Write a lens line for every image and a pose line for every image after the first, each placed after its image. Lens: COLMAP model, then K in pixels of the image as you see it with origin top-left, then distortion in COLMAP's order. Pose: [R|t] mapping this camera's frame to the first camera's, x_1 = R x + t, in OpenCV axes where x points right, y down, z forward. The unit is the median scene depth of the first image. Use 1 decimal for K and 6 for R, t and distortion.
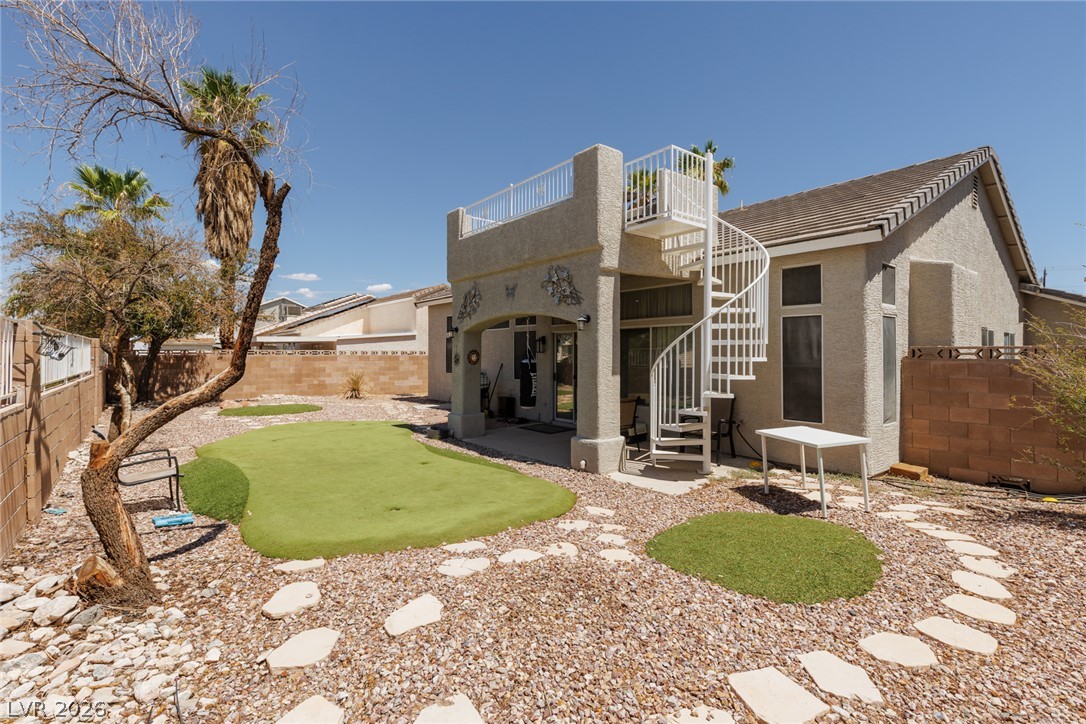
lens RADIAL K [[489.9, 0, 540.2], [0, 489.9, 357.4], [0, 0, 1]] dist [0.003848, 0.000729]
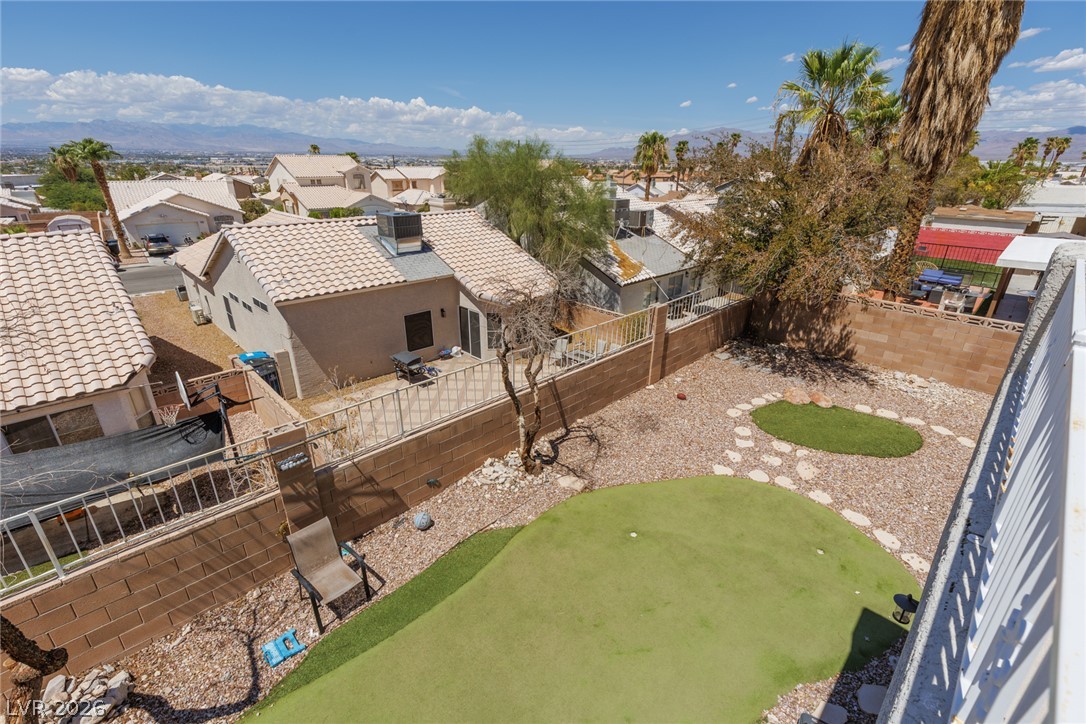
lens RADIAL K [[489.9, 0, 553.9], [0, 489.9, 361.2], [0, 0, 1]] dist [0.003848, 0.000729]
pose [[0.102825, 0.377327, -0.920354, 0.031426], [-0.019658, 0.925848, 0.377383, -0.207623], [0.994505, -0.020712, 0.102618, 0.452064]]
